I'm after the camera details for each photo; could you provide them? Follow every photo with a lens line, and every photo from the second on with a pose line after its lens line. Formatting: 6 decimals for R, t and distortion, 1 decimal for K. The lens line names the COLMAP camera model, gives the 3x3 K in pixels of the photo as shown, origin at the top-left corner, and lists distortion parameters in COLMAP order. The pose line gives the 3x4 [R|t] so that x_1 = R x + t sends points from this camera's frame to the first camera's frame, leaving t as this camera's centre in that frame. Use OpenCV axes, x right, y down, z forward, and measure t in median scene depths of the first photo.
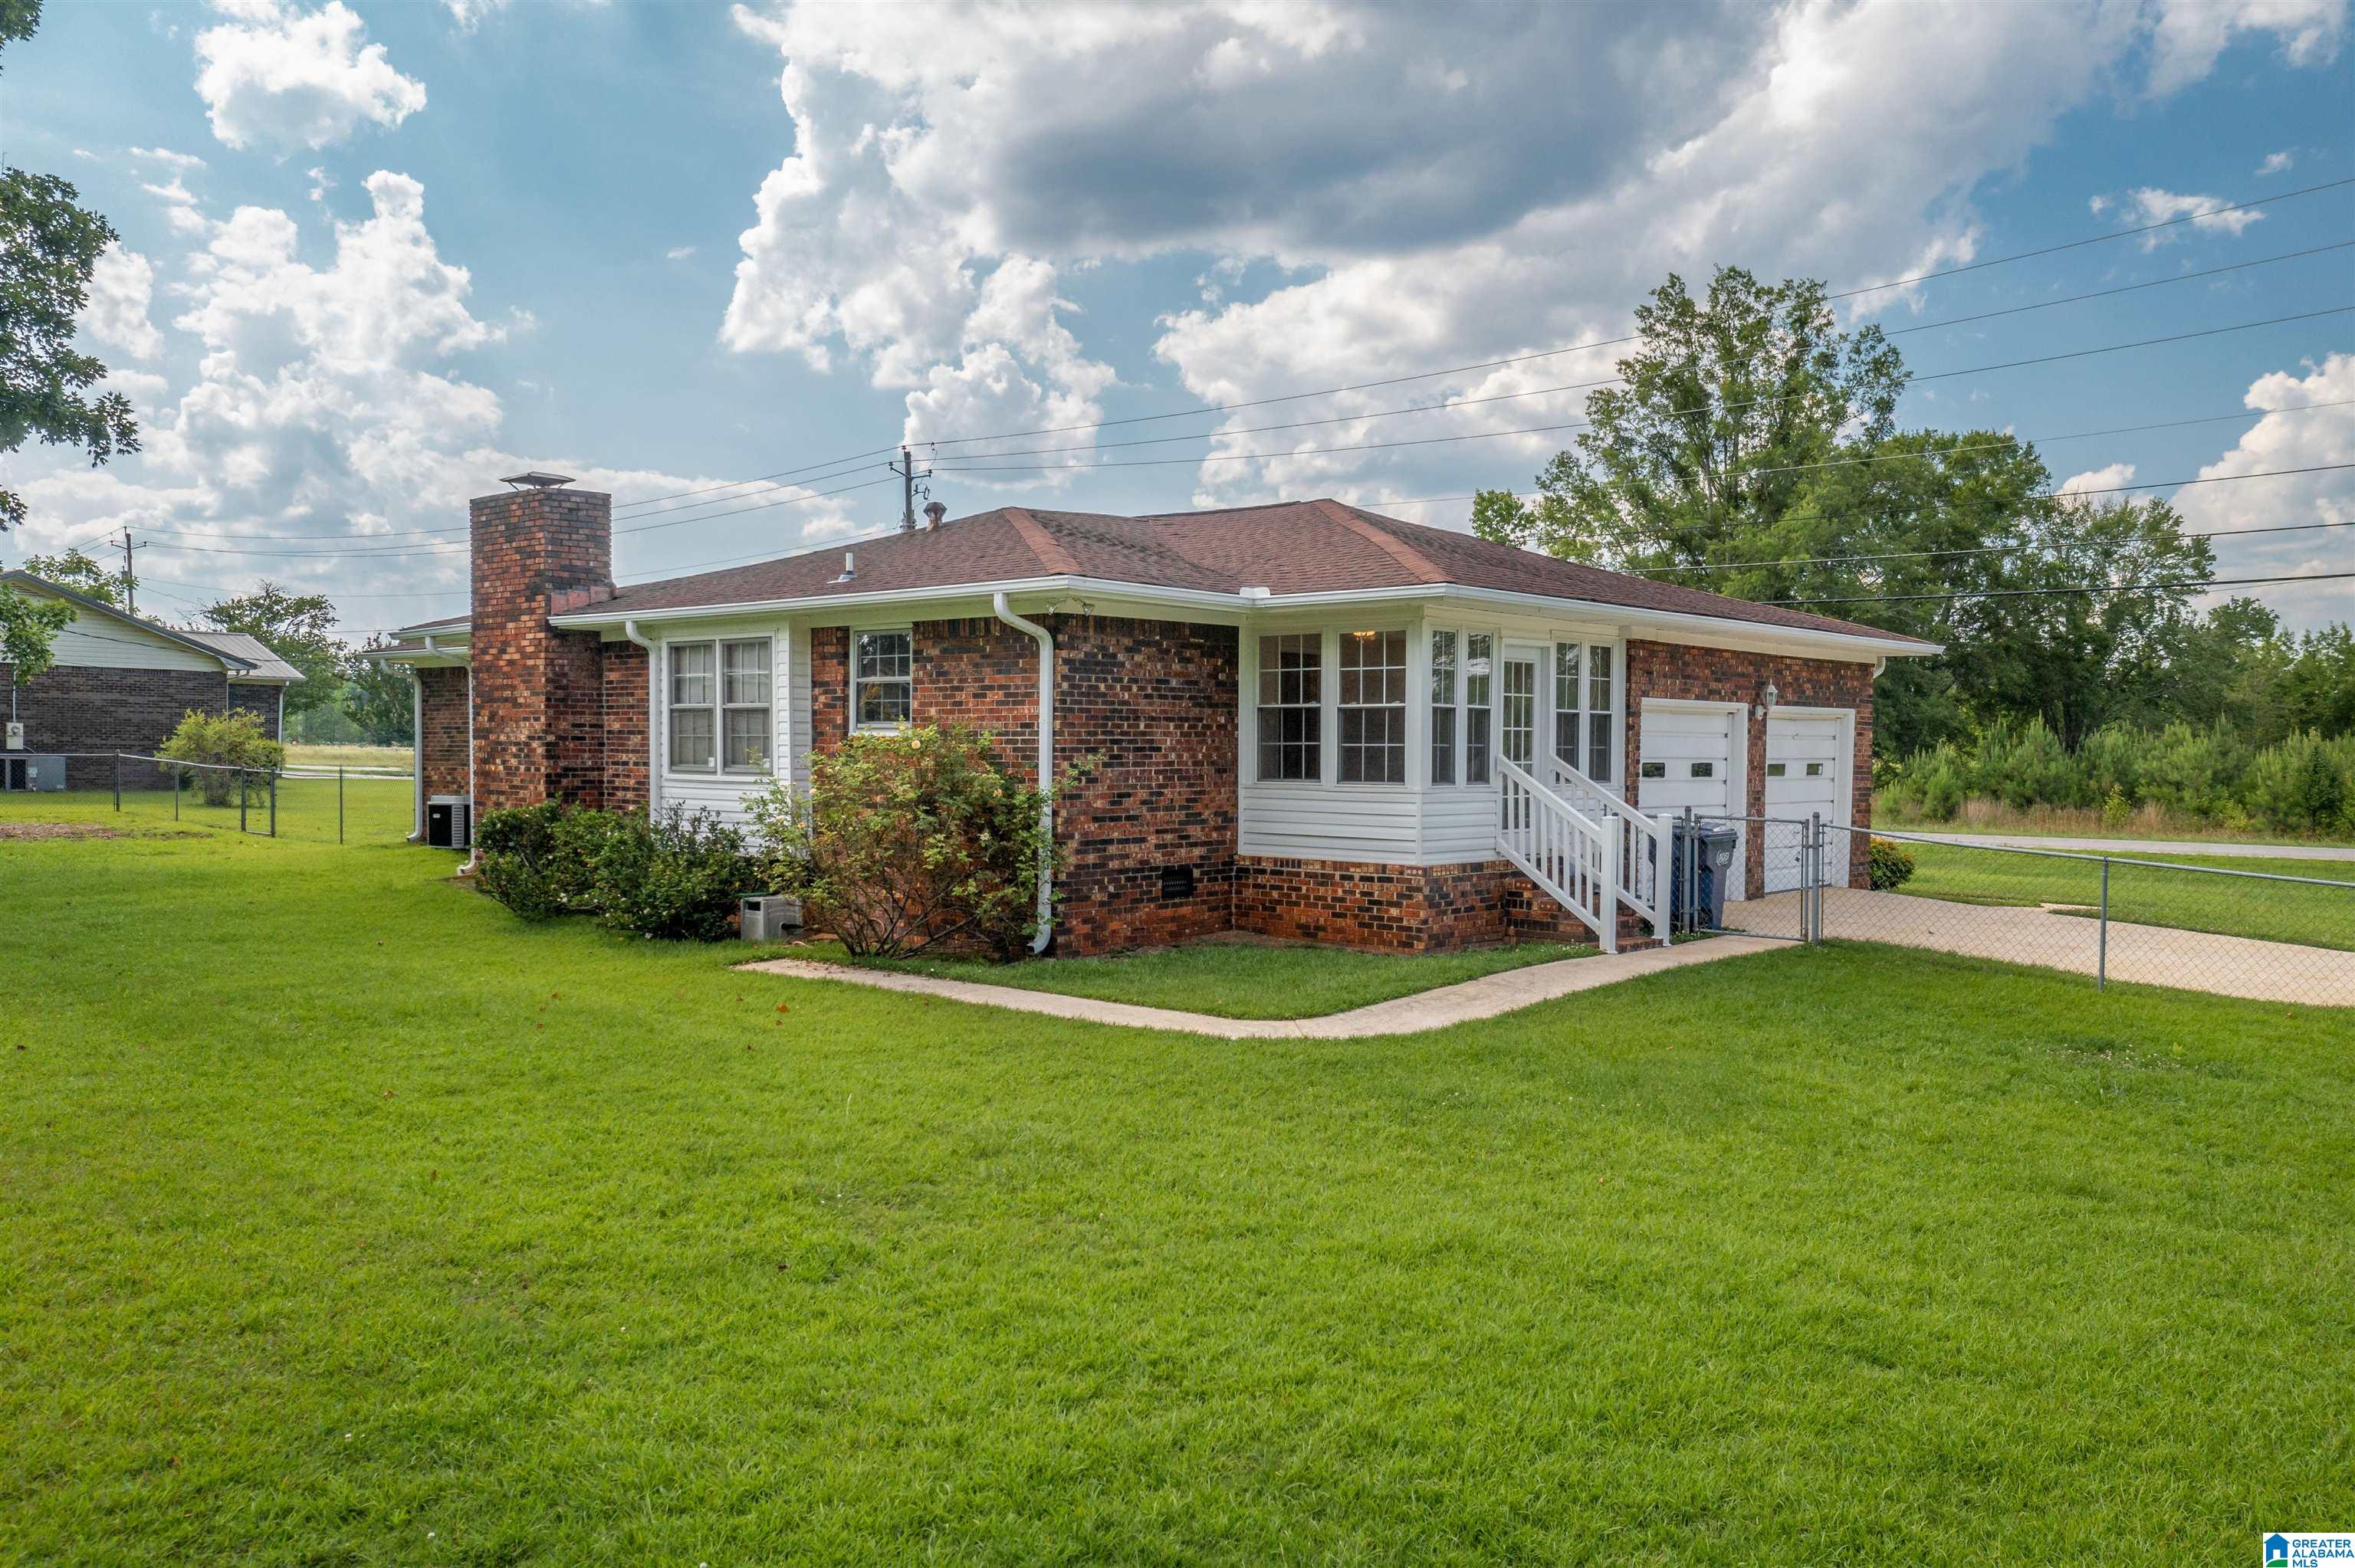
lens RADIAL K [[1874.8, 0, 1198.5], [0, 1874.8, 793.6], [0, 0, 1]] dist [-0.014083, 0.021022]
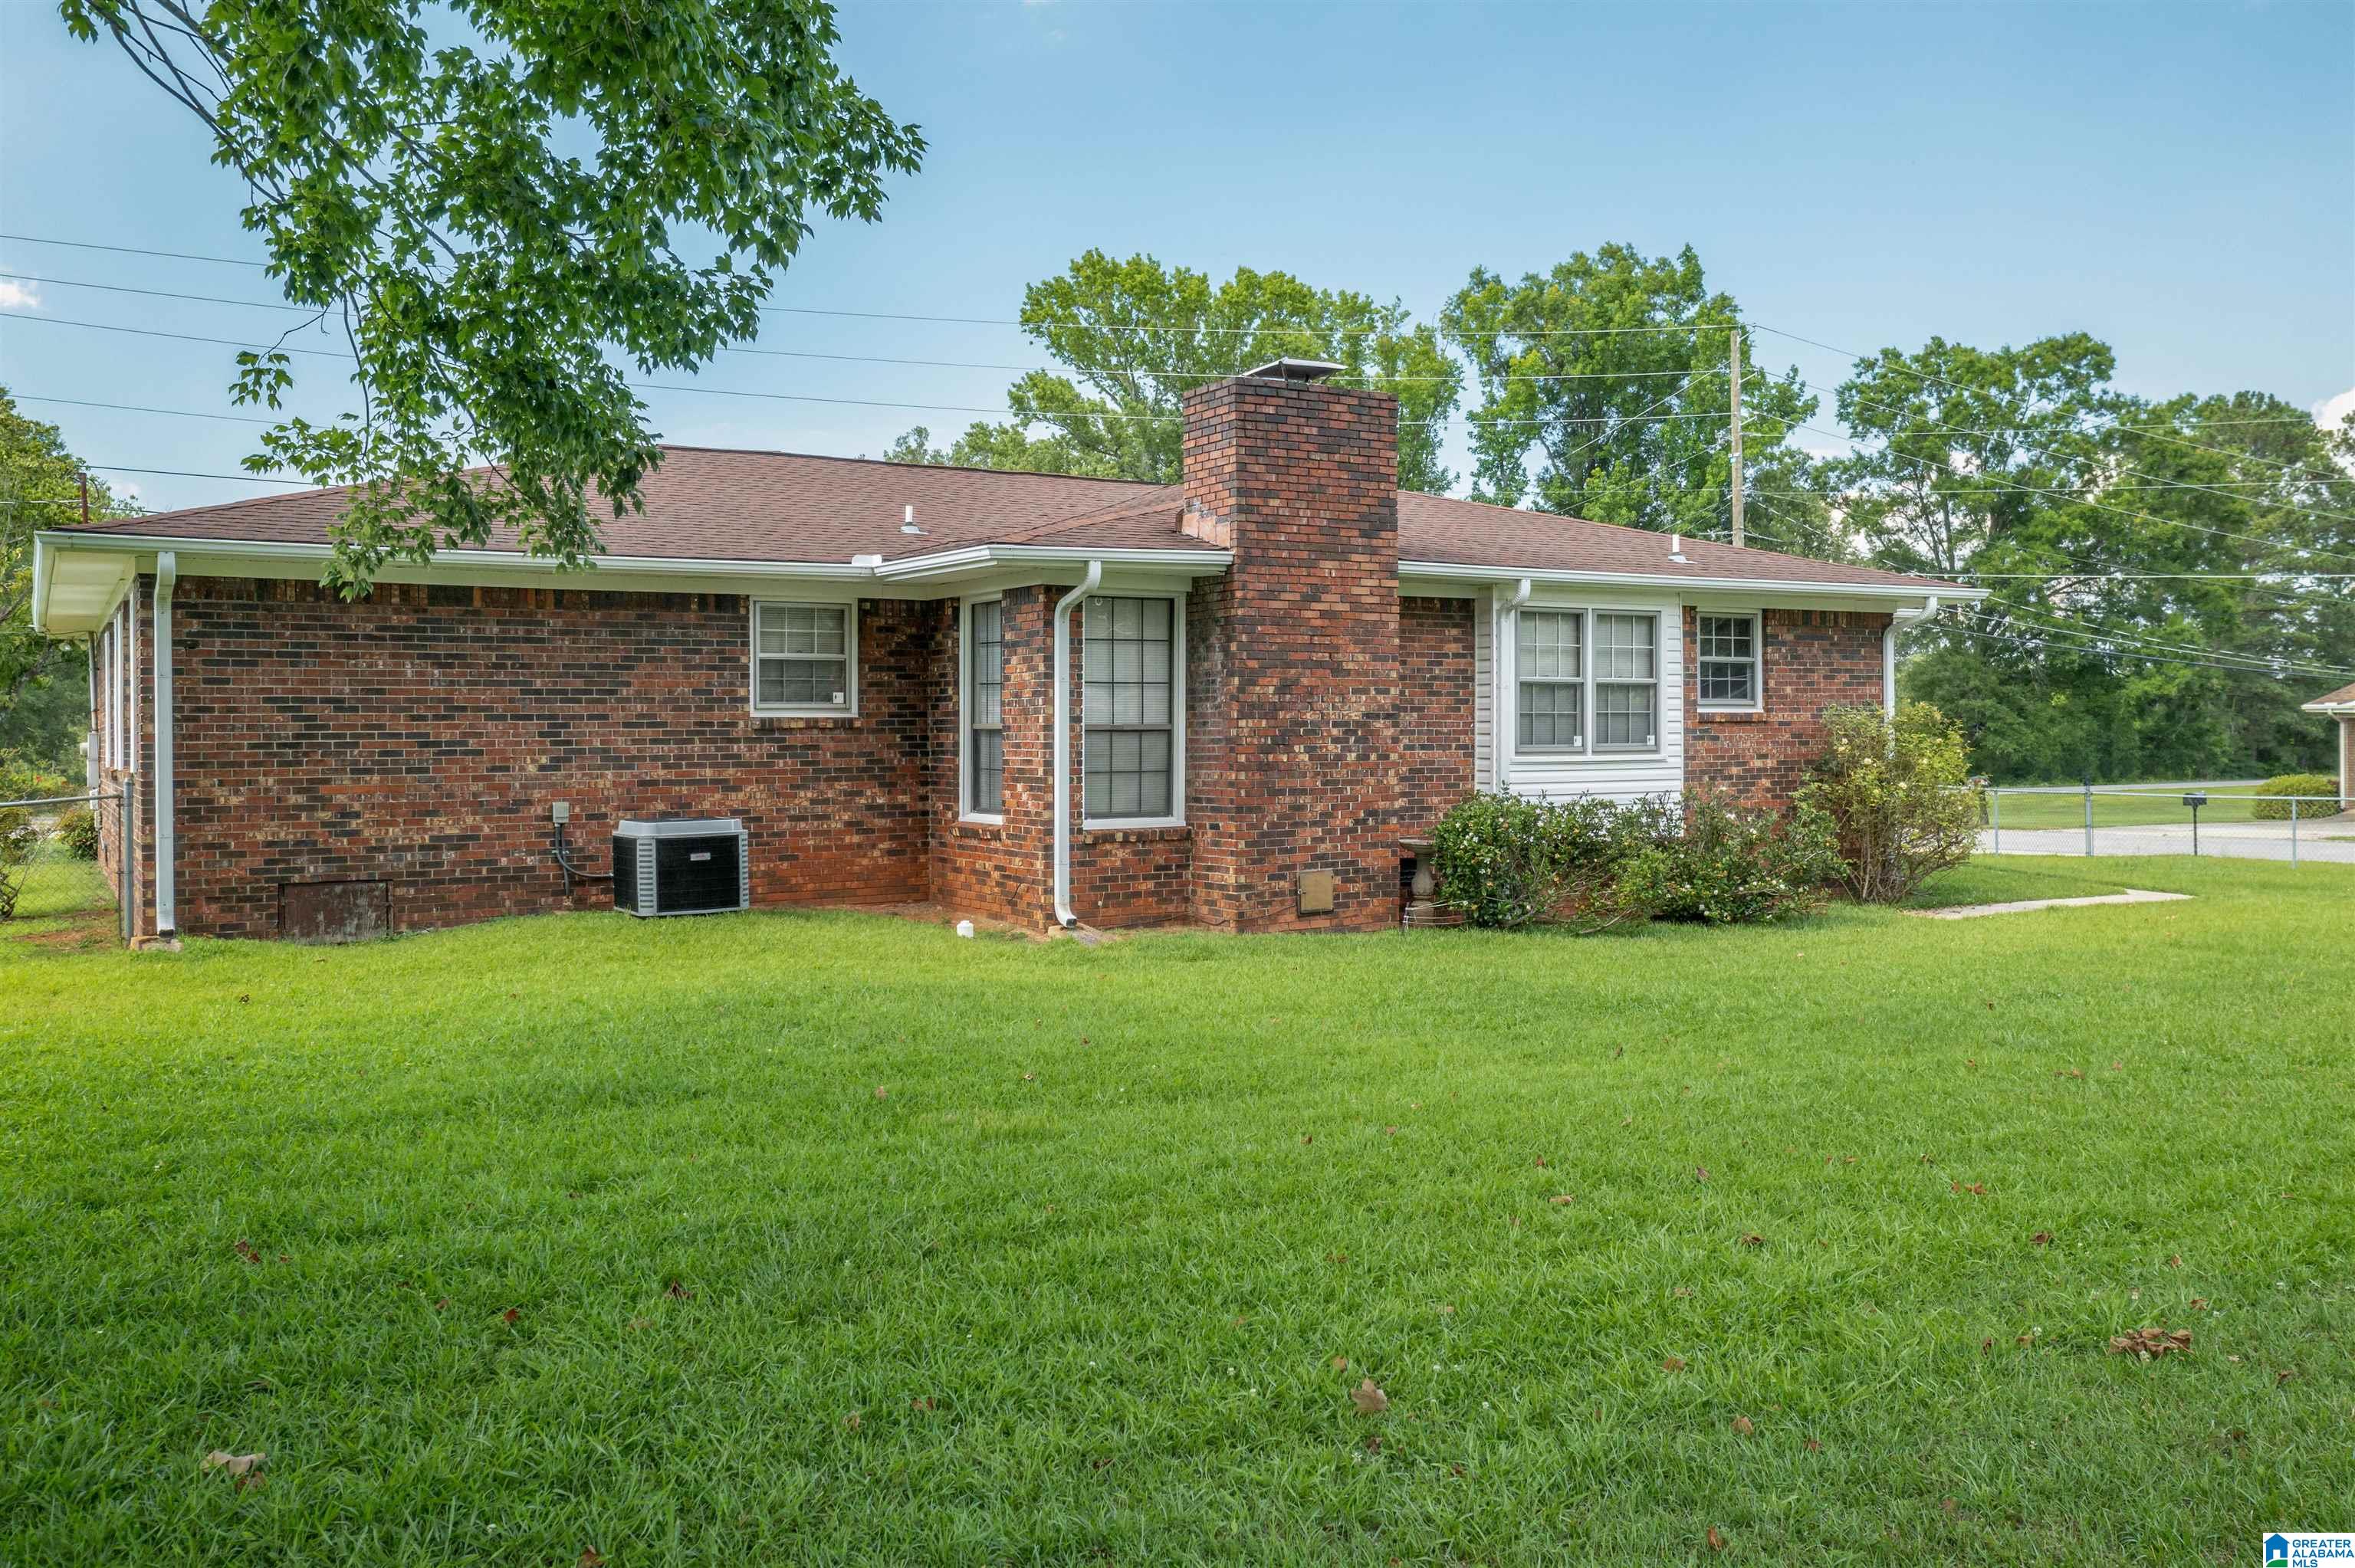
lens RADIAL K [[1874.8, 0, 1186.6], [0, 1874.8, 761.3], [0, 0, 1]] dist [-0.014083, 0.021022]
pose [[0.298353, -0.024166, 0.954150, -1.269423], [0.034806, 0.999290, 0.014426, -0.028538], [-0.953821, 0.028907, 0.298982, 0.965748]]
